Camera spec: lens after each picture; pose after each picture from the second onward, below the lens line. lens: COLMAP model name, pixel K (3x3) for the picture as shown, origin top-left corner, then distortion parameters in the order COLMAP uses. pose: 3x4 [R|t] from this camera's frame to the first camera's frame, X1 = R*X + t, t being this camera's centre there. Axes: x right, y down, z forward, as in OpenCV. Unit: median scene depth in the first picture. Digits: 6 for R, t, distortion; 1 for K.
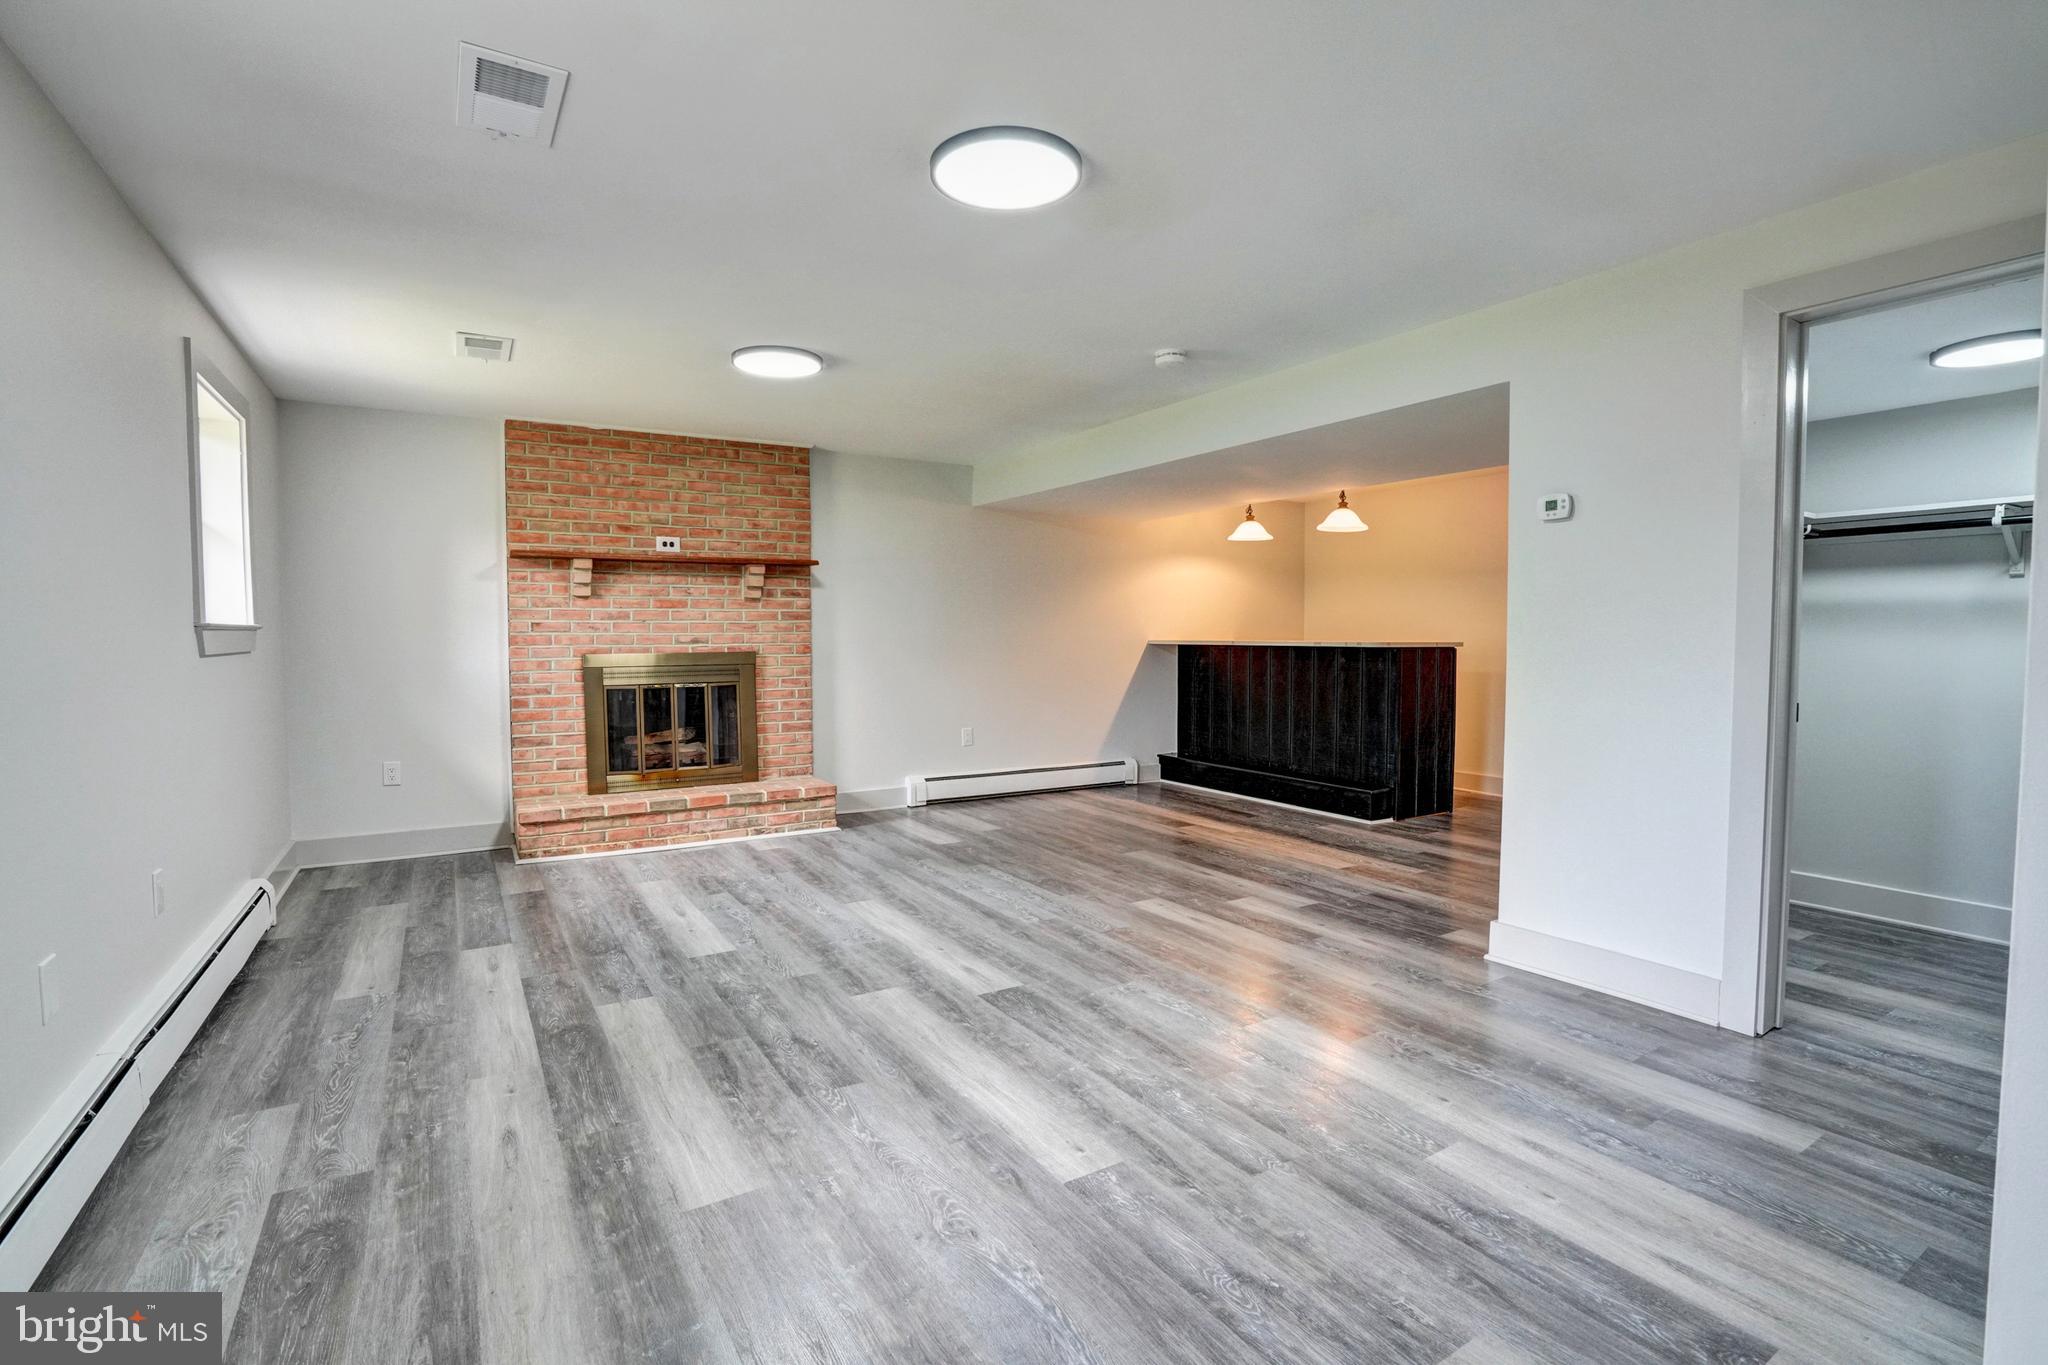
lens RADIAL K [[942.1, 0, 1024.7], [0, 942.1, 681.3], [0, 0, 1]] dist [-0.061385, 0.024750]
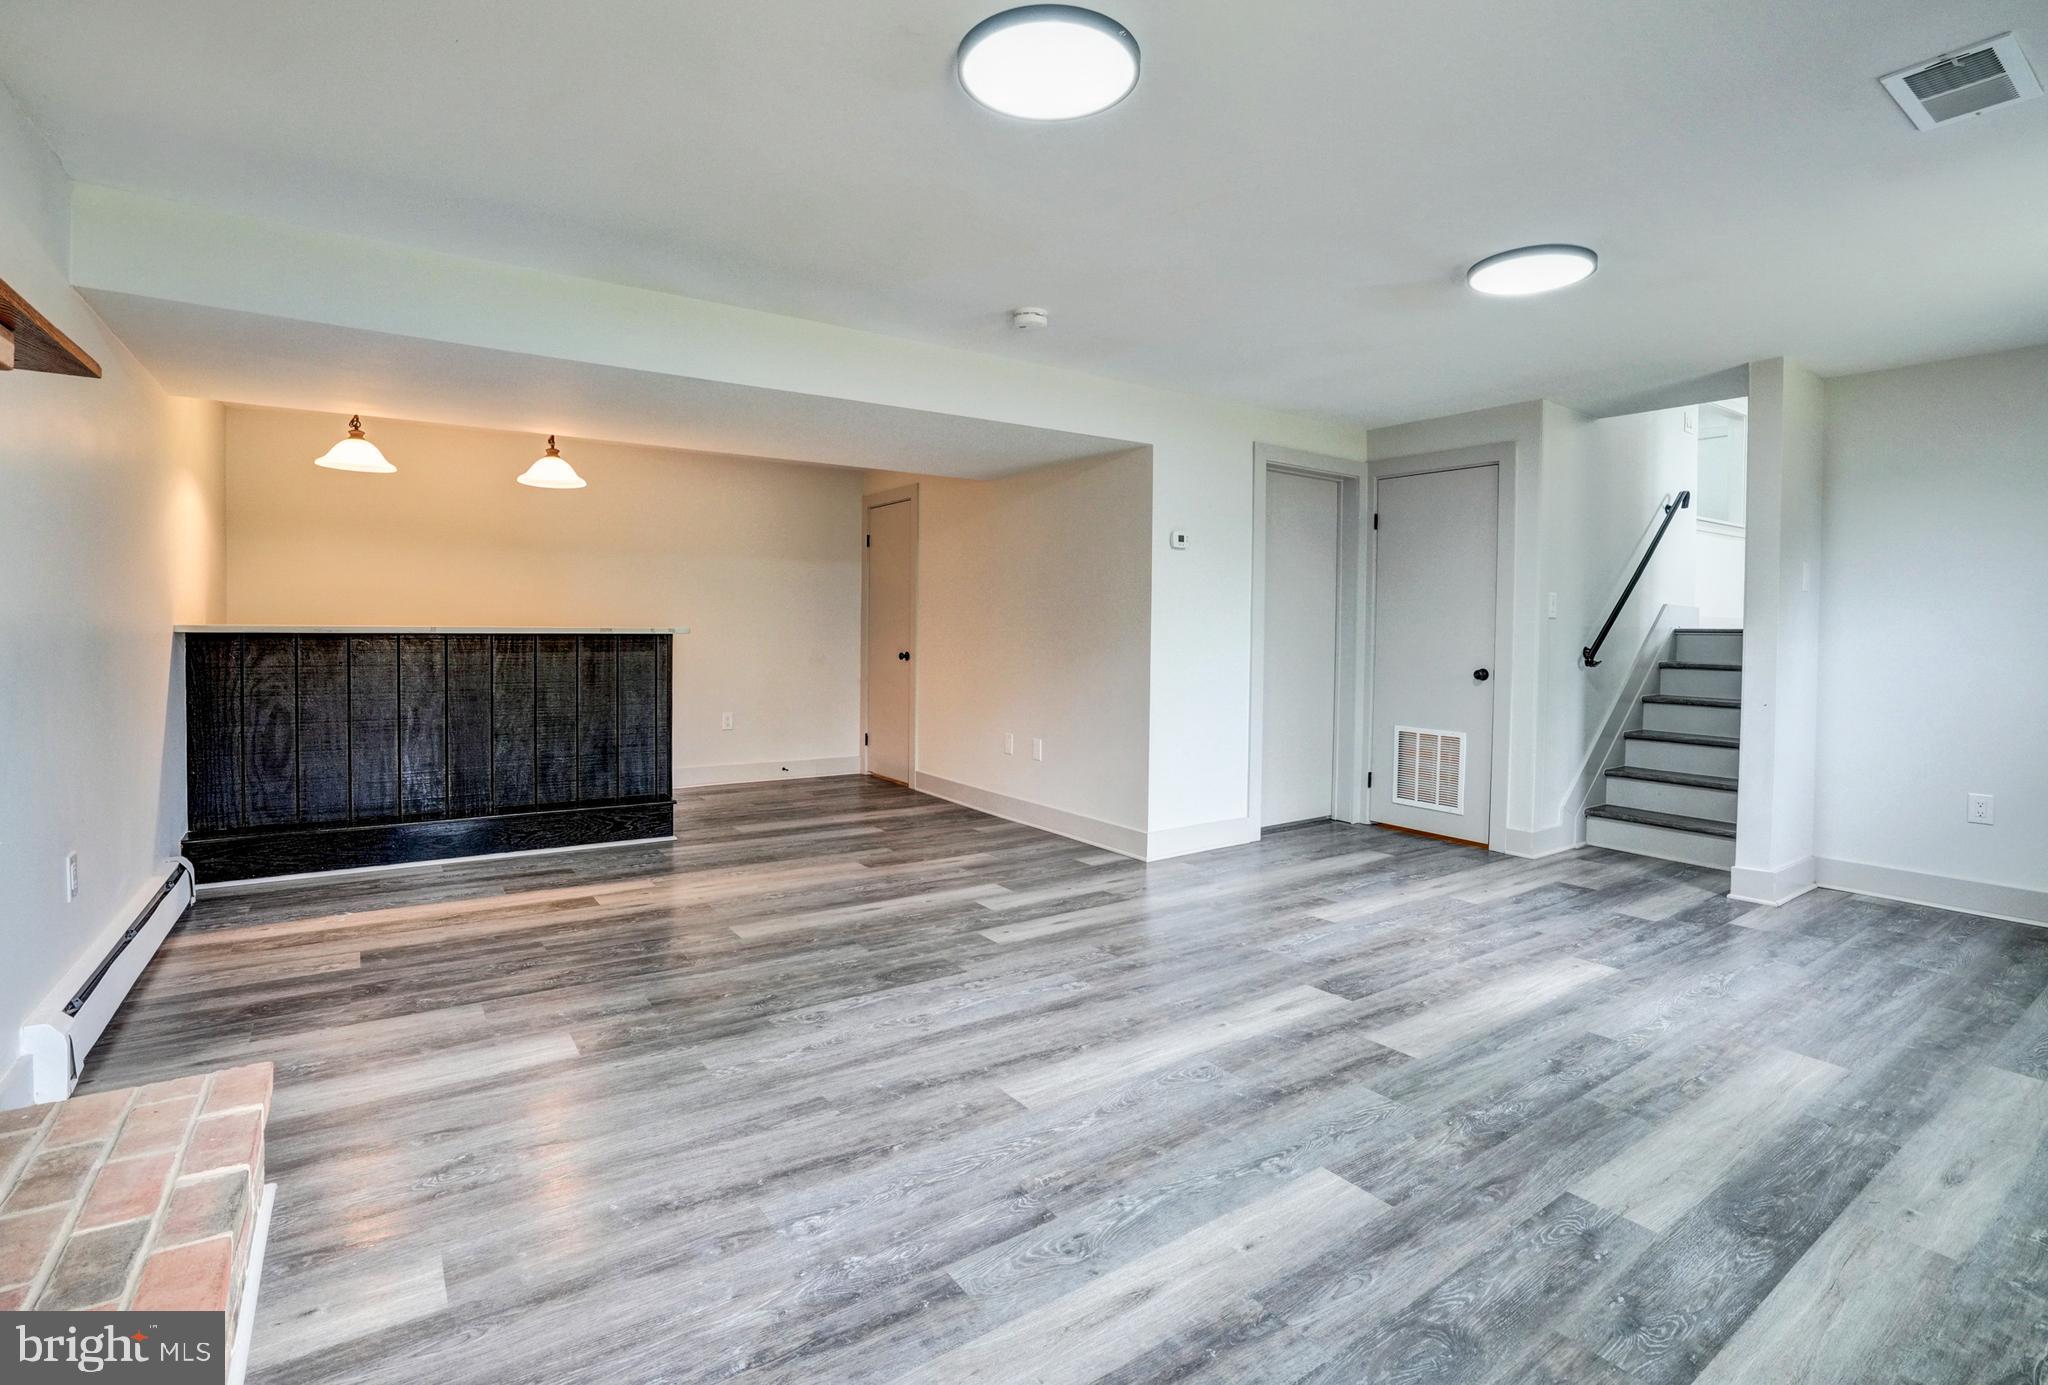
lens RADIAL K [[968.4, 0, 1015.8], [0, 968.4, 672.4], [0, 0, 1]] dist [-0.058787, 0.020706]
pose [[-0.045293, -0.046212, 0.997904, -0.813132], [0.038751, 0.998096, 0.047980, -0.050389], [-0.998222, 0.040843, -0.043416, 1.118415]]
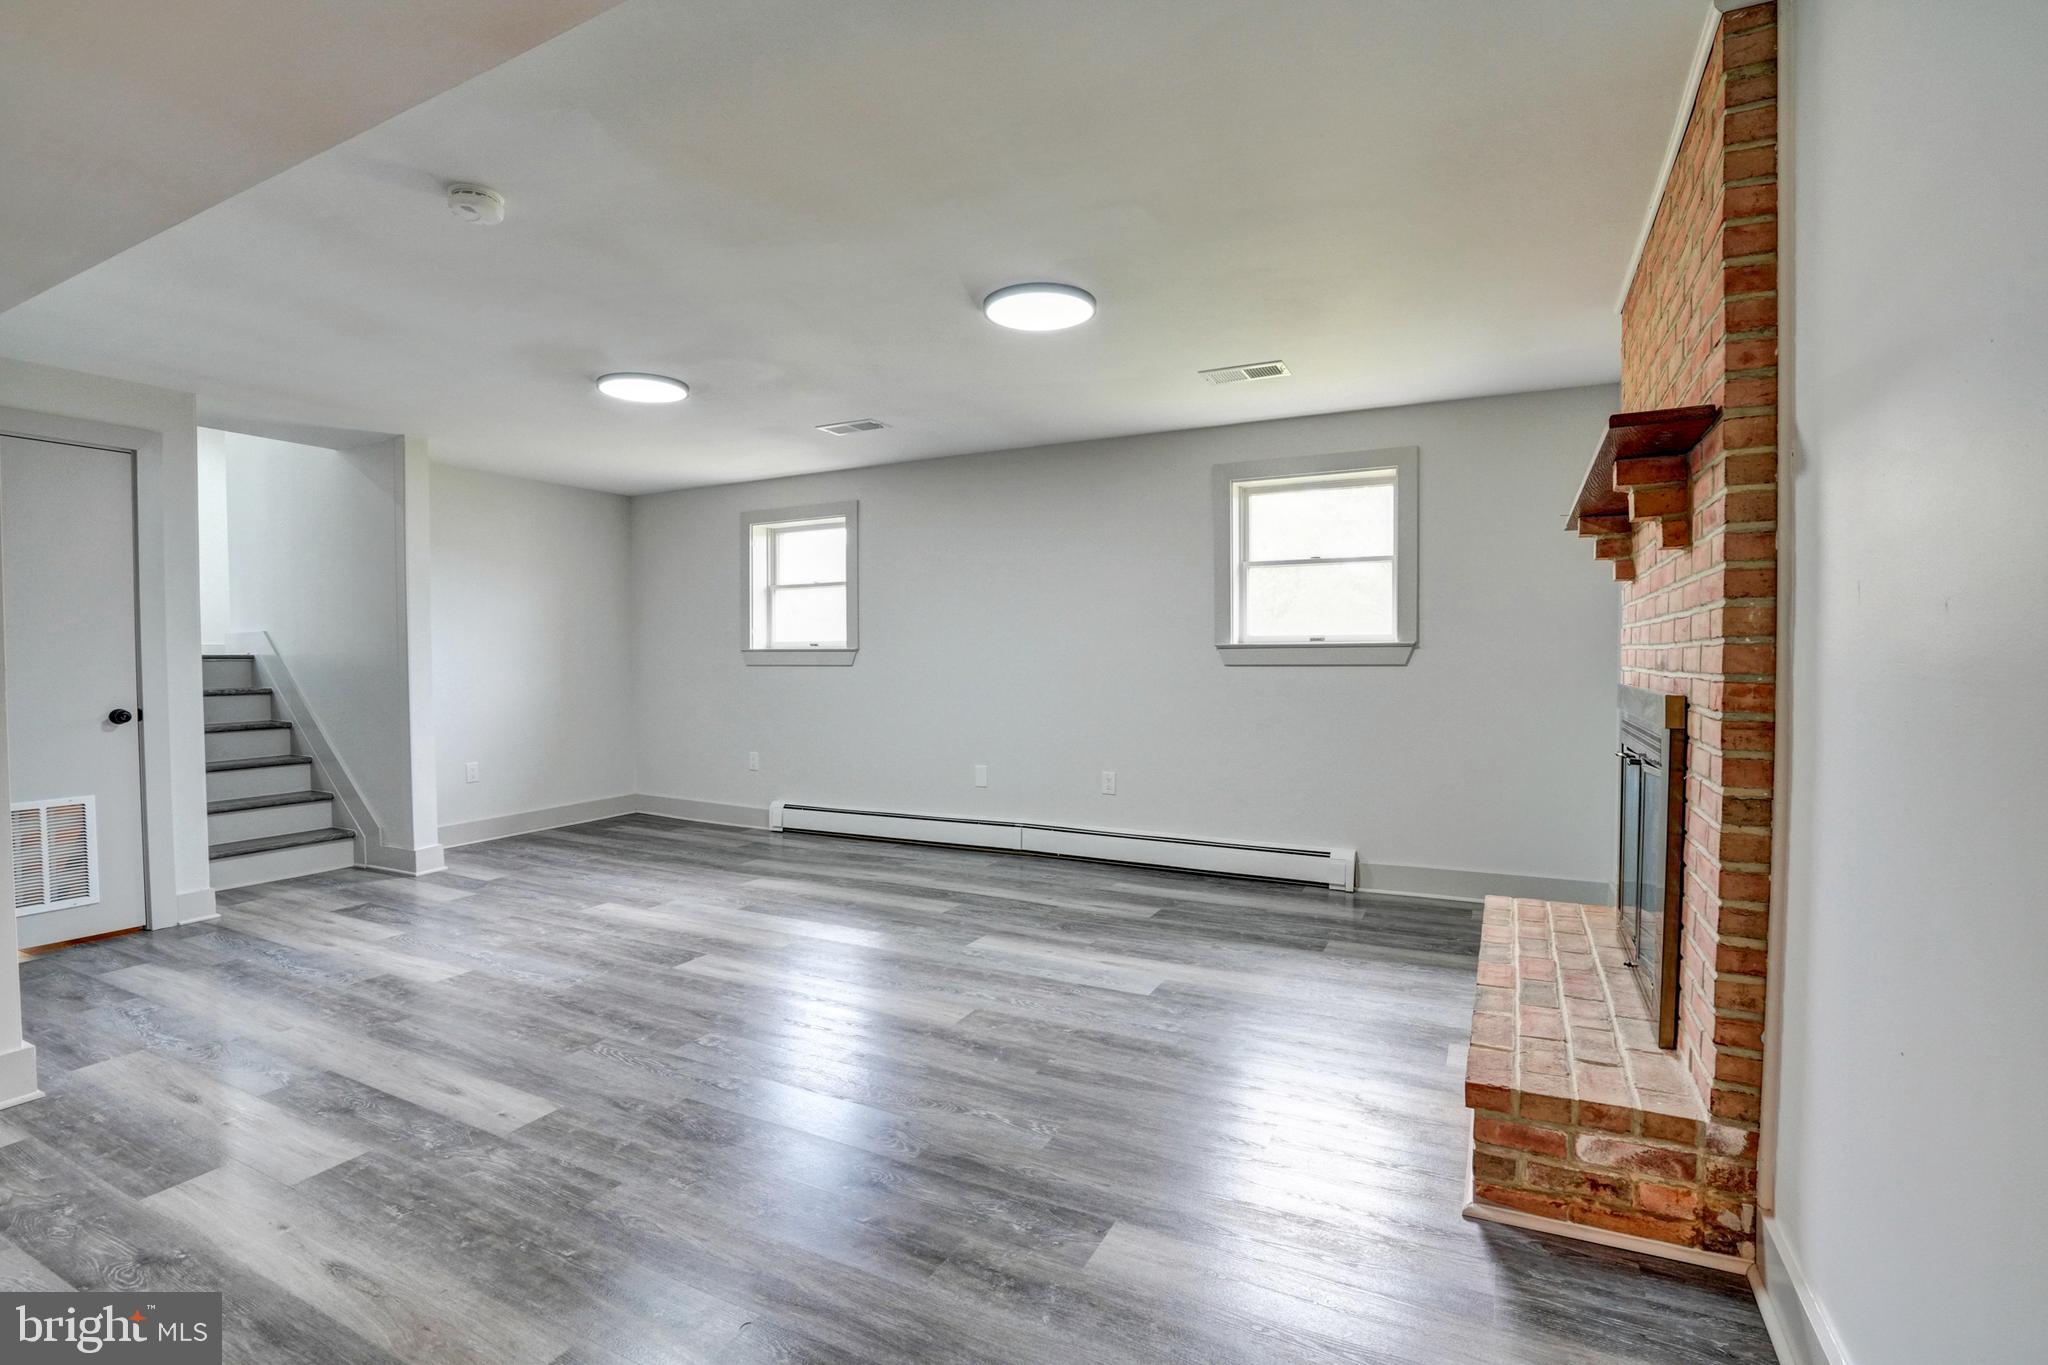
lens RADIAL K [[942.1, 0, 1024.7], [0, 942.1, 681.3], [0, 0, 1]] dist [-0.061385, 0.024750]
pose [[-0.856307, 0.021040, -0.516038, 0.172205], [-0.018149, 0.997327, 0.070778, -0.088578], [0.516148, 0.069973, -0.853636, 1.802919]]
